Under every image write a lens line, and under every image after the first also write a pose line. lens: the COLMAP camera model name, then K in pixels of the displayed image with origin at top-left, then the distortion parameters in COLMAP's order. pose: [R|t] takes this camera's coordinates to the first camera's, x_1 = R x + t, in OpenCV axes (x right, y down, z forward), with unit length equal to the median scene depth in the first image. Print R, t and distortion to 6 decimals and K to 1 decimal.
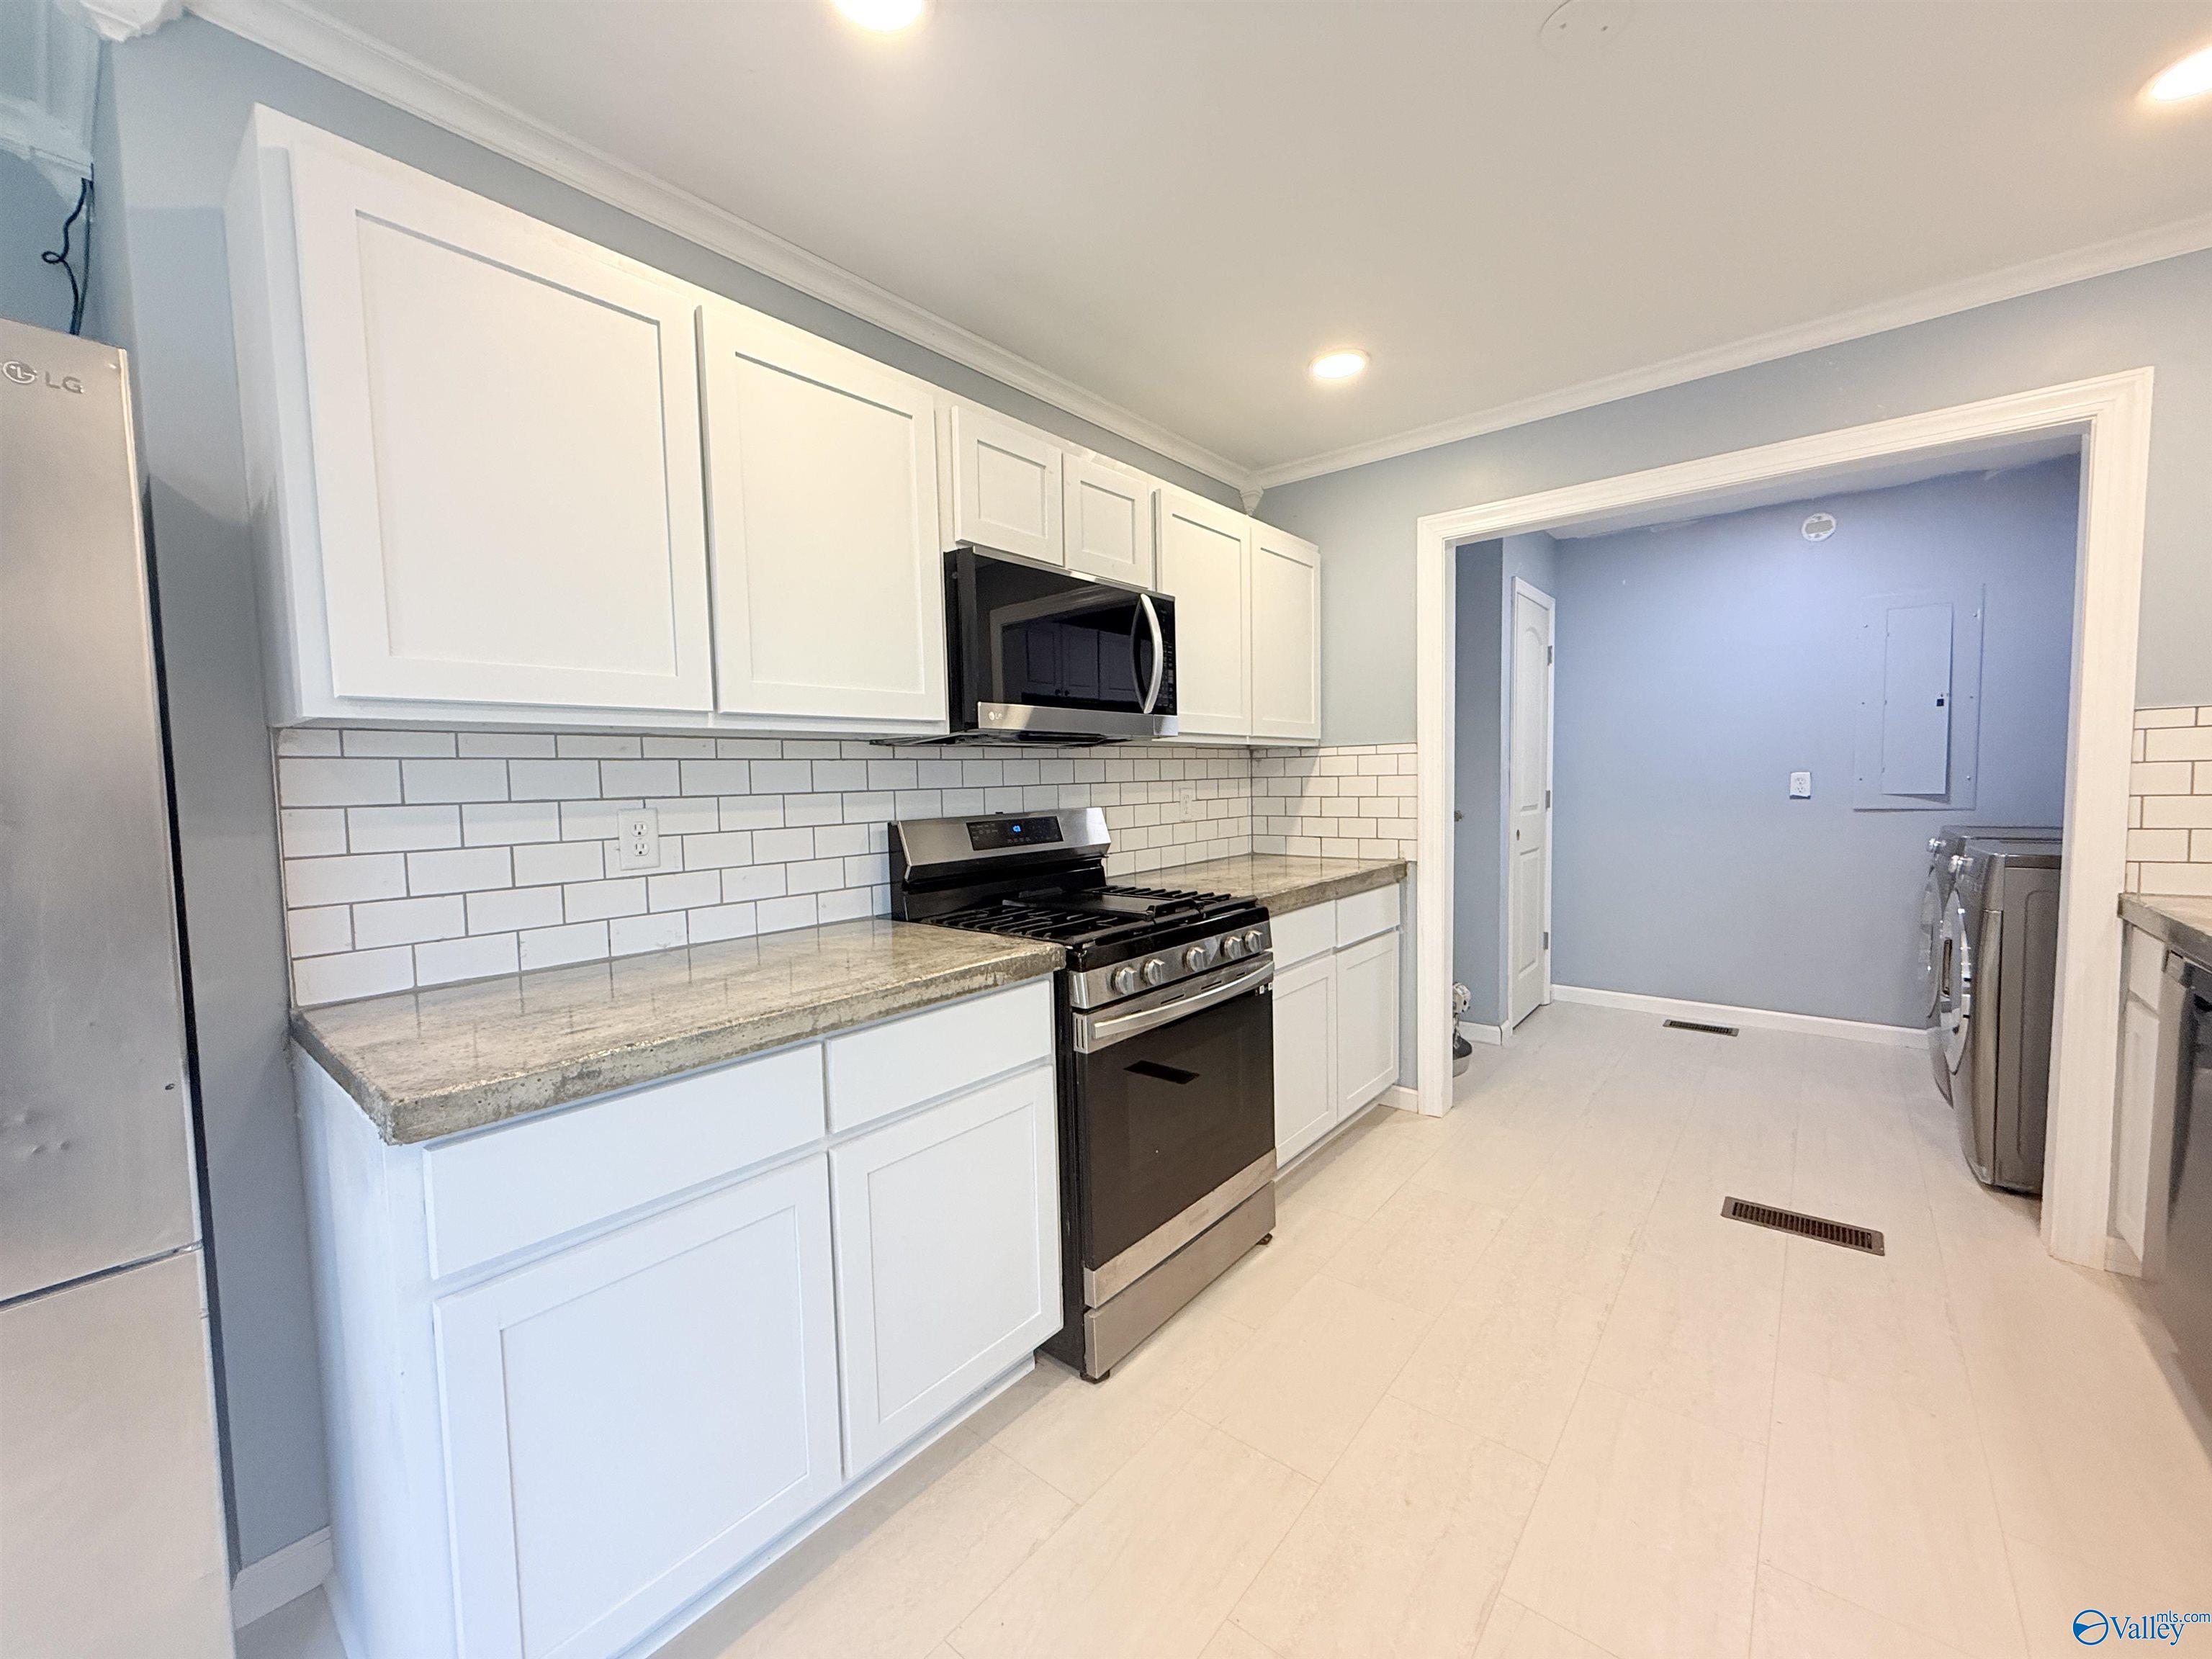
lens RADIAL K [[876.0, 0, 1098.9], [0, 876.0, 831.4], [0, 0, 1]] dist [0.003183, -0.000003]
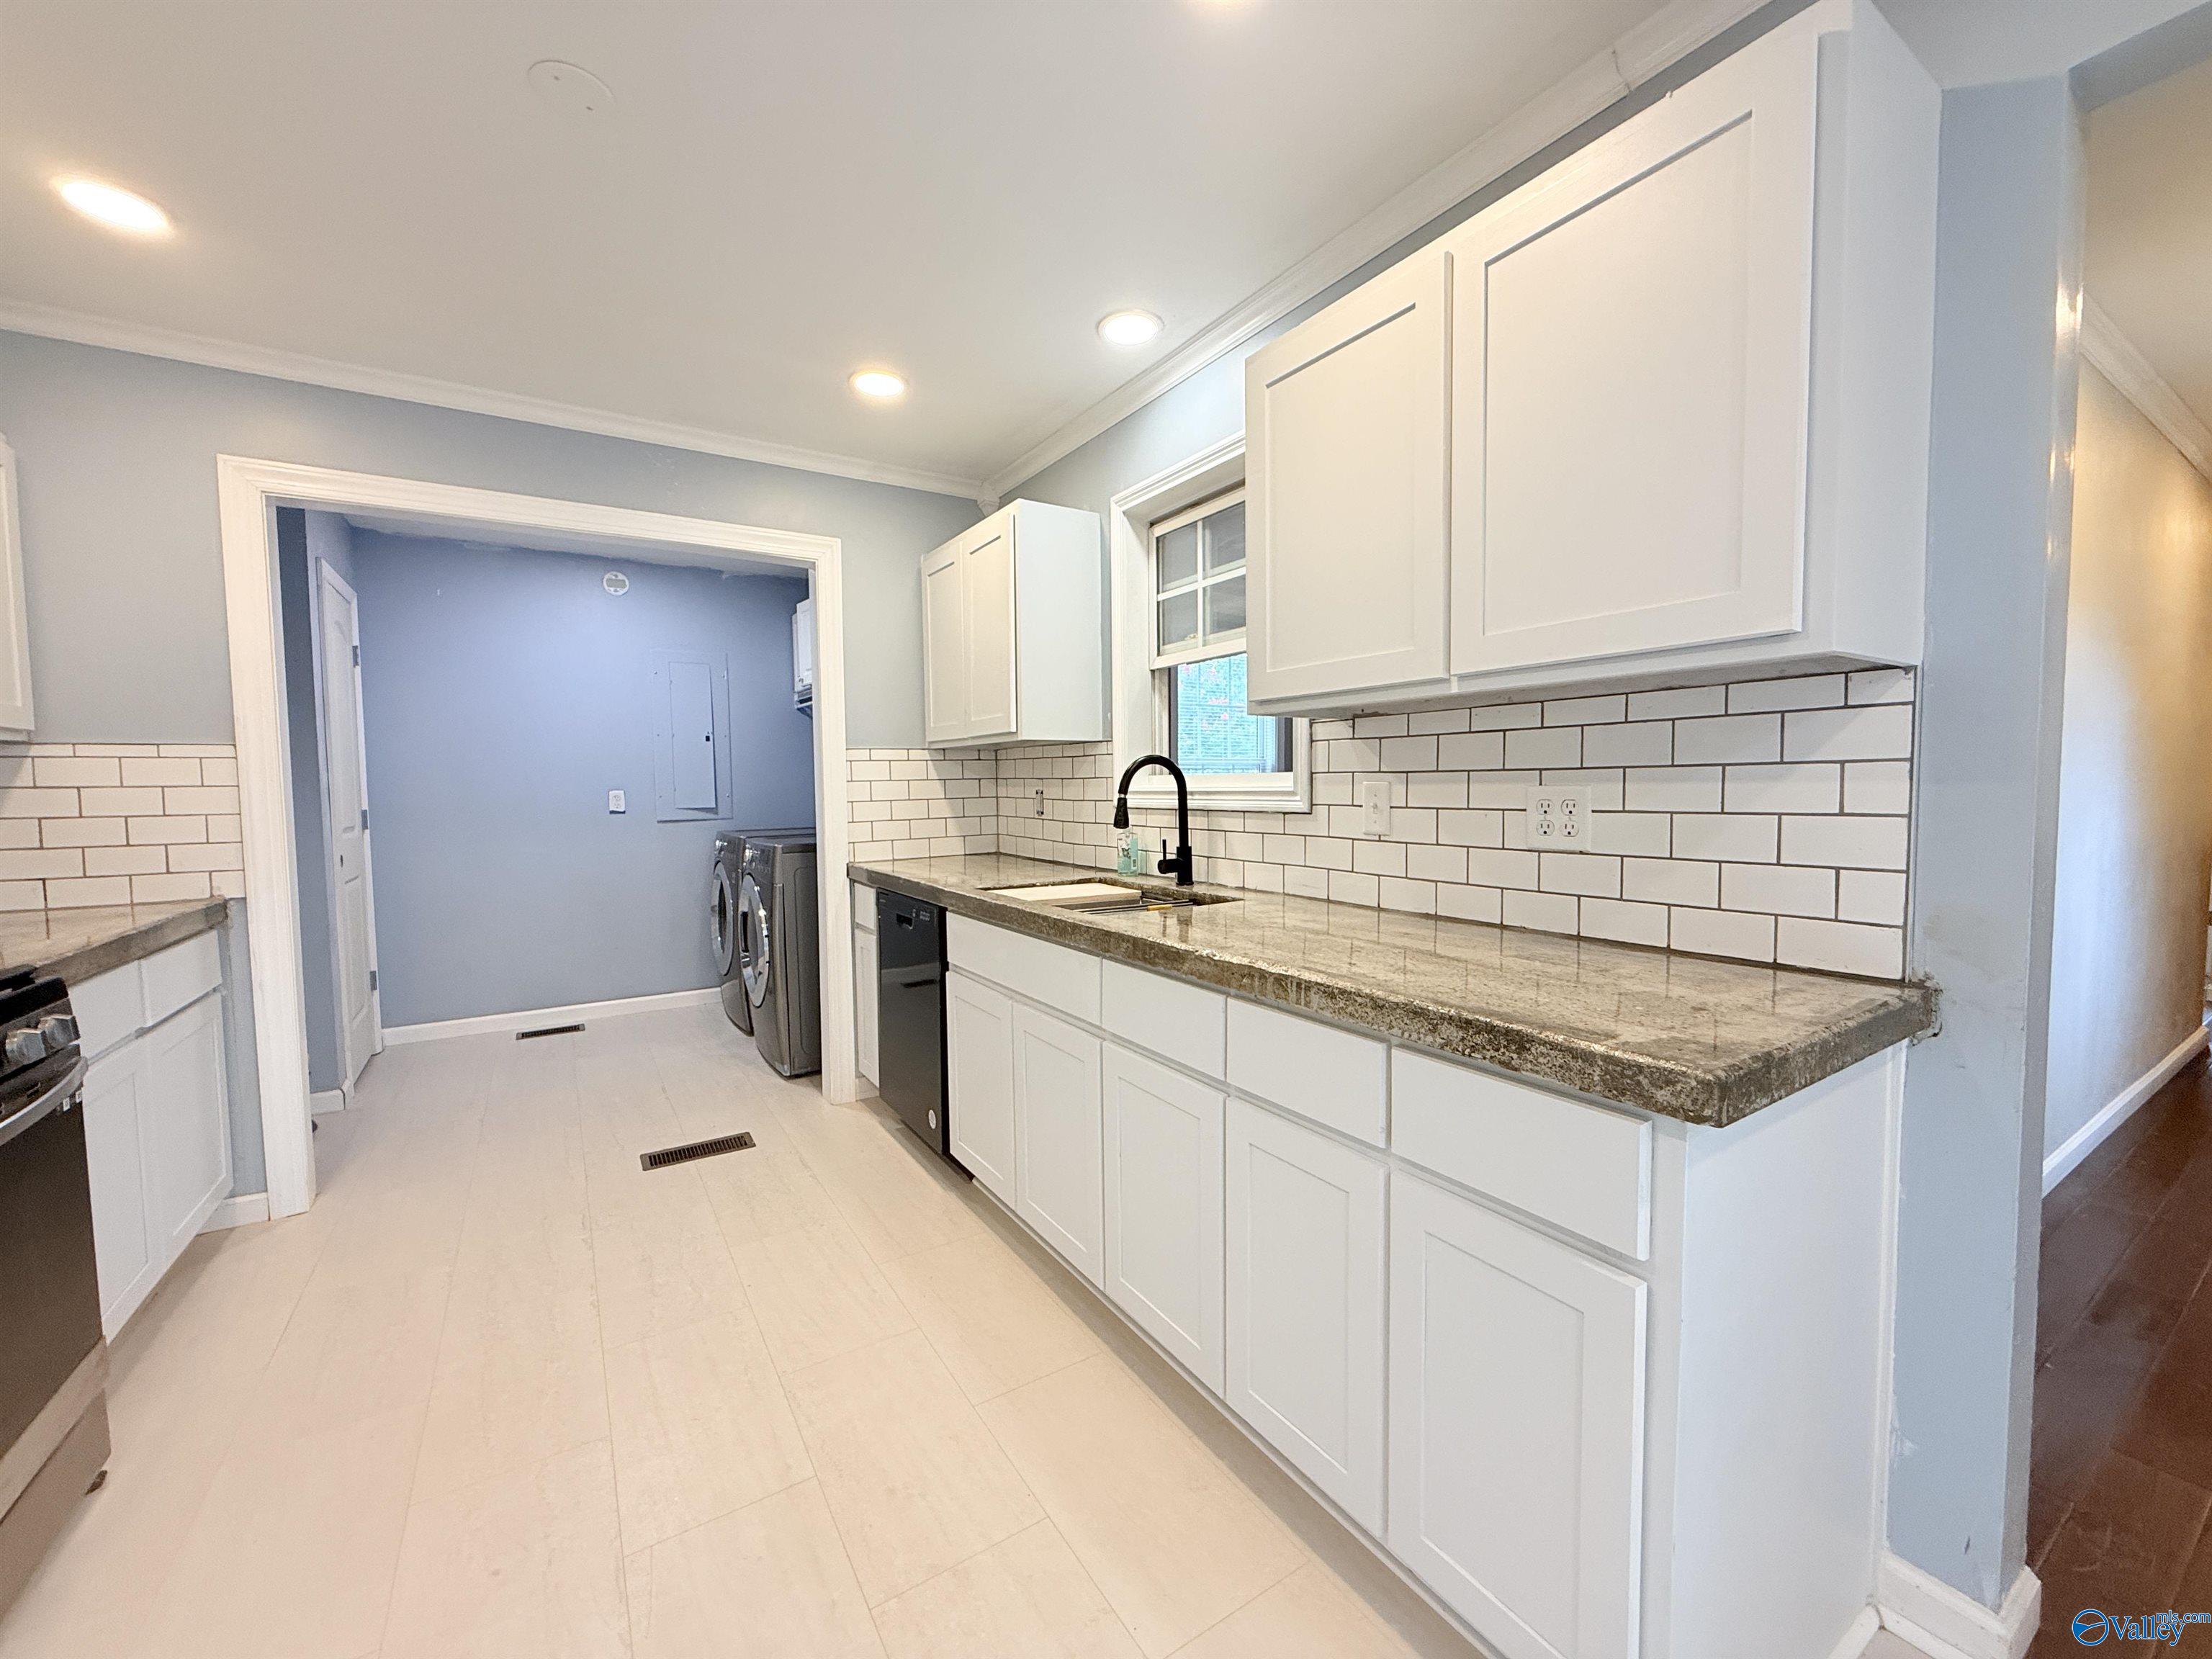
lens RADIAL K [[876.0, 0, 1098.9], [0, 876.0, 831.4], [0, 0, 1]] dist [0.003183, -0.000003]
pose [[0.317107, -0.034794, 0.947751, -0.133526], [0.062911, 0.997897, 0.015585, 0.011172], [-0.946301, 0.054682, 0.318629, 0.036646]]
